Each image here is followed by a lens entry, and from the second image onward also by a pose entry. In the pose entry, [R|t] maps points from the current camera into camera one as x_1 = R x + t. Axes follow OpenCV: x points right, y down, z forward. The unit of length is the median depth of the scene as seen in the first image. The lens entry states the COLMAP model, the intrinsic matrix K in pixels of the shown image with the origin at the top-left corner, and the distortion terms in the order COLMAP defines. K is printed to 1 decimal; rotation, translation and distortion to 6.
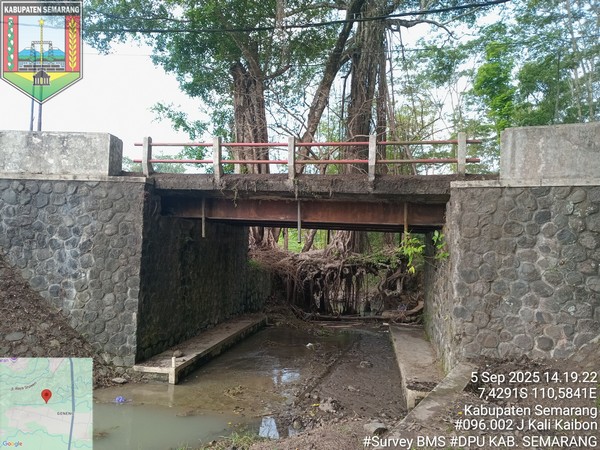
lens RADIAL K [[442.9, 0, 300.0], [0, 442.9, 225.0], [0, 0, 1]] dist [0.079261, -0.148938]
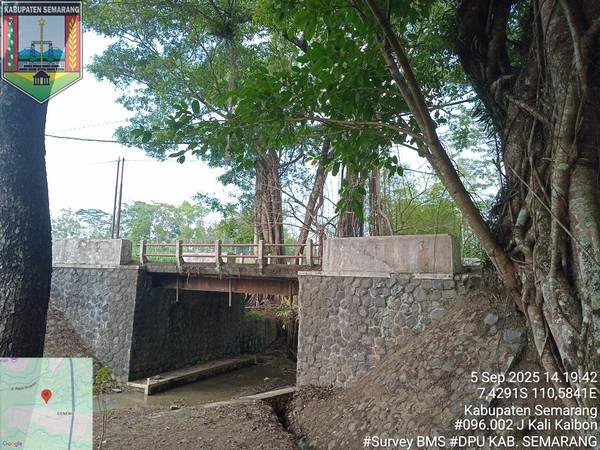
lens RADIAL K [[442.9, 0, 300.0], [0, 442.9, 225.0], [0, 0, 1]] dist [0.079261, -0.148938]
pose [[0.972411, -0.028943, -0.231473, 0.625375], [0.006820, 0.995376, -0.095810, -0.095273], [0.233176, 0.091588, 0.968112, -0.480428]]
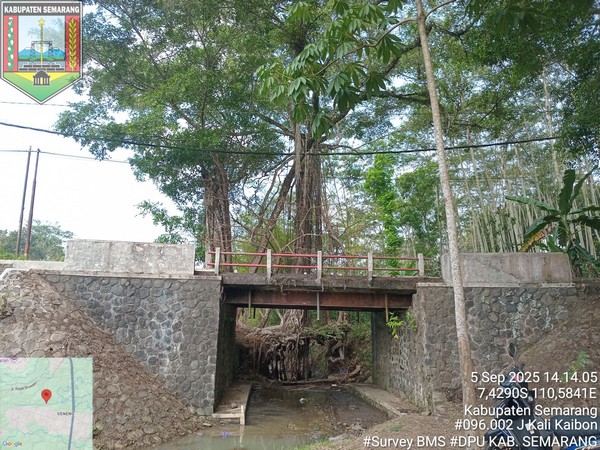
lens RADIAL K [[442.9, 0, 300.0], [0, 442.9, 225.0], [0, 0, 1]] dist [0.079261, -0.148938]
pose [[0.964819, 0.037037, 0.260295, -0.482001], [0.006234, 0.986527, -0.163482, -0.034132], [-0.262843, 0.159353, 0.951588, -0.473163]]
